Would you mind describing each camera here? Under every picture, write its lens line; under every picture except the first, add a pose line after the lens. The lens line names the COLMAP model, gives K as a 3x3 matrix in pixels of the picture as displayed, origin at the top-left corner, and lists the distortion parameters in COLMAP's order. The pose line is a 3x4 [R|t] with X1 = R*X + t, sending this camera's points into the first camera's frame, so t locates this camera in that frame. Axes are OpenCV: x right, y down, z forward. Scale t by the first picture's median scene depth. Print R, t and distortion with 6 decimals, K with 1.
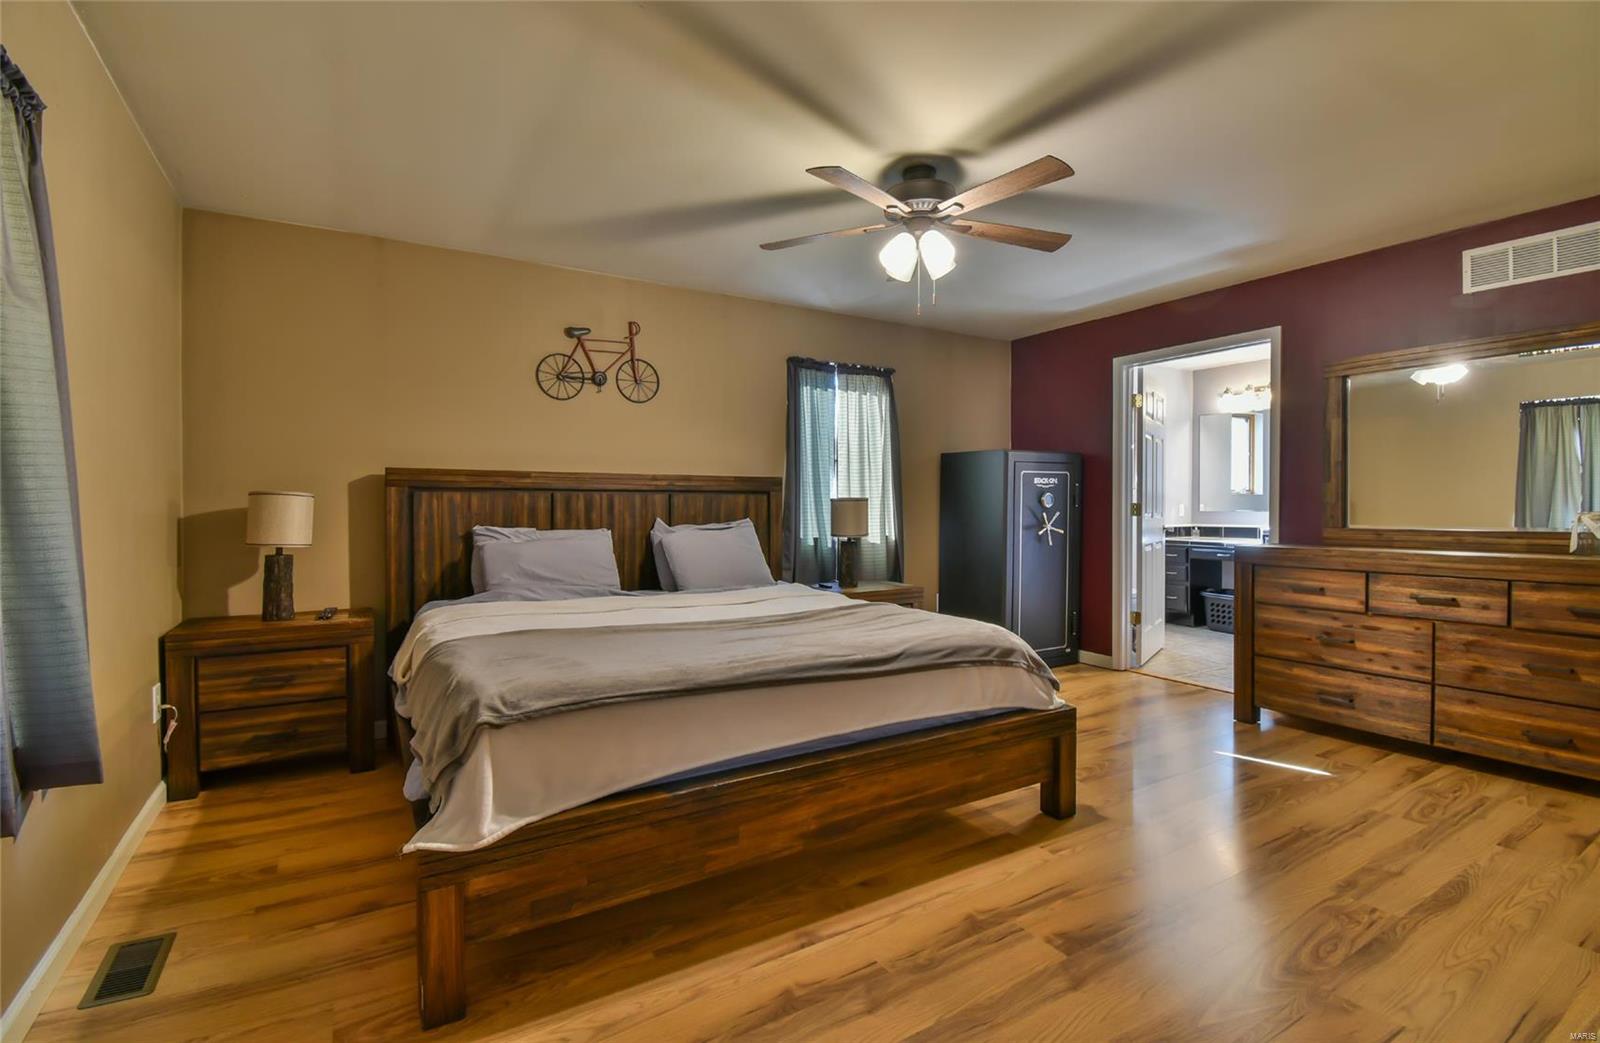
lens RADIAL K [[719.9, 0, 800.0], [0, 719.9, 521.5], [0, 0, 1]] dist [0.011126, 0.000137]
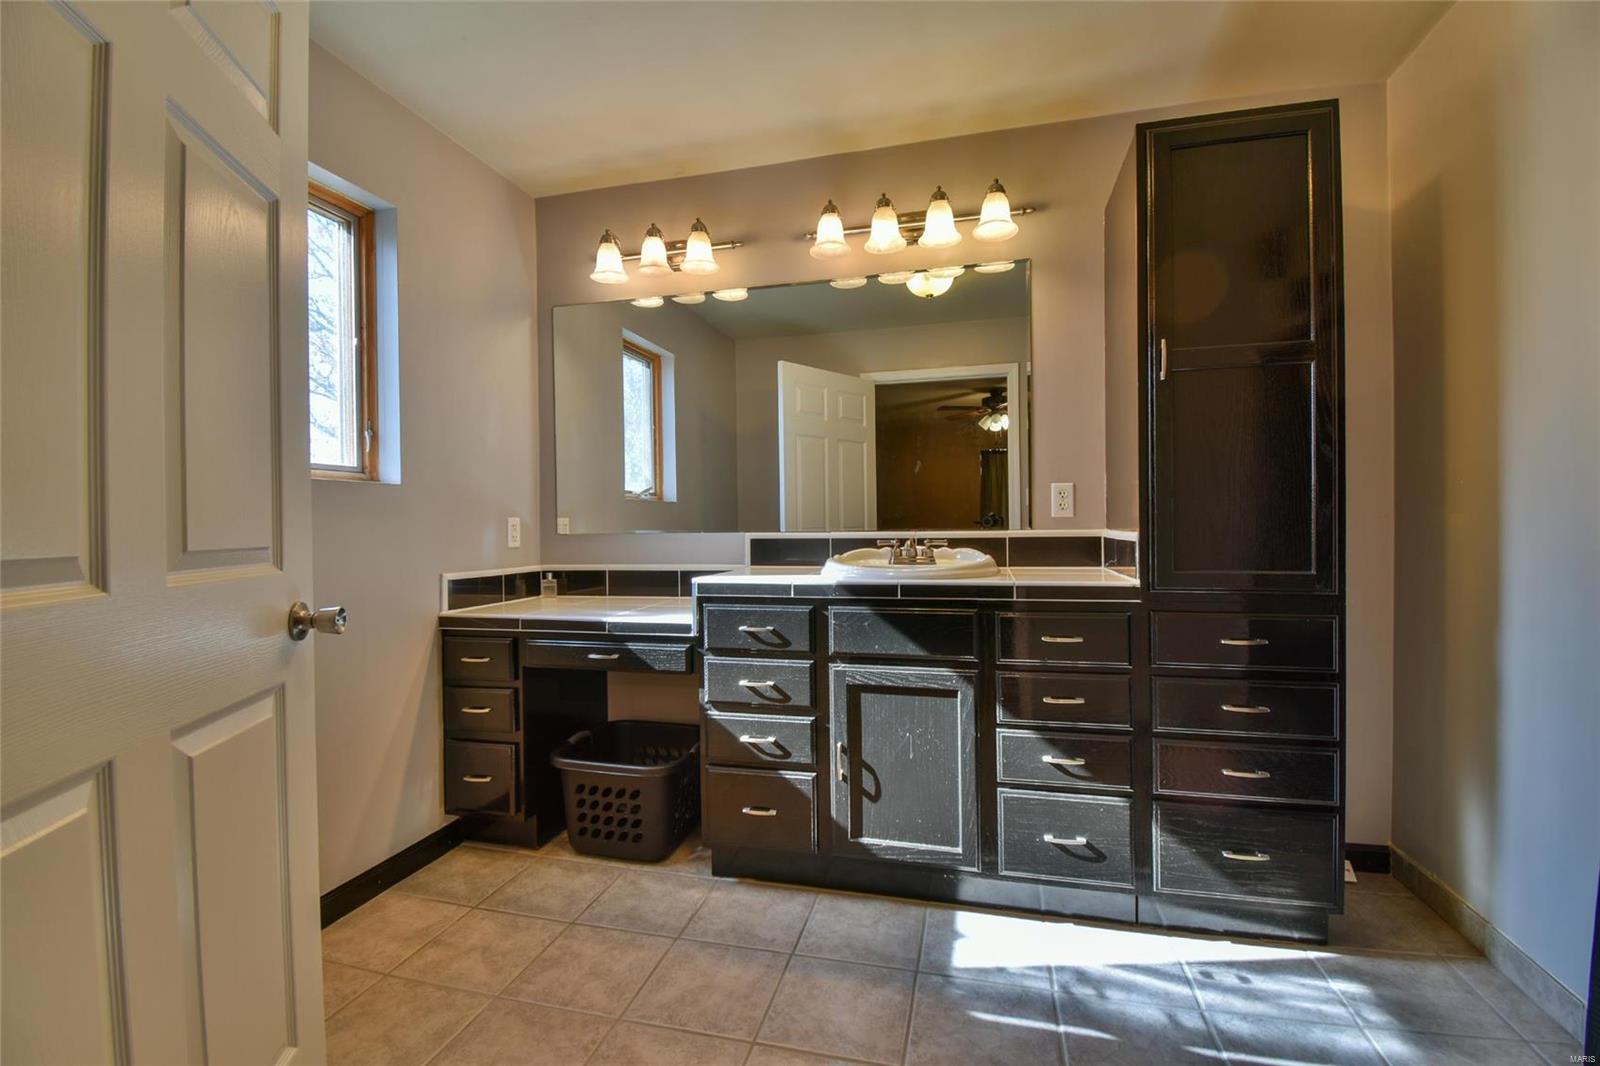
lens RADIAL K [[705.7, 0, 802.7], [0, 705.7, 528.8], [0, 0, 1]] dist [0.016524, -0.024511]
pose [[0.715969, -0.009336, 0.698070, 0.376615], [0.022676, 0.999694, -0.009888, -0.010391], [-0.697764, 0.022909, 0.715962, 0.619386]]
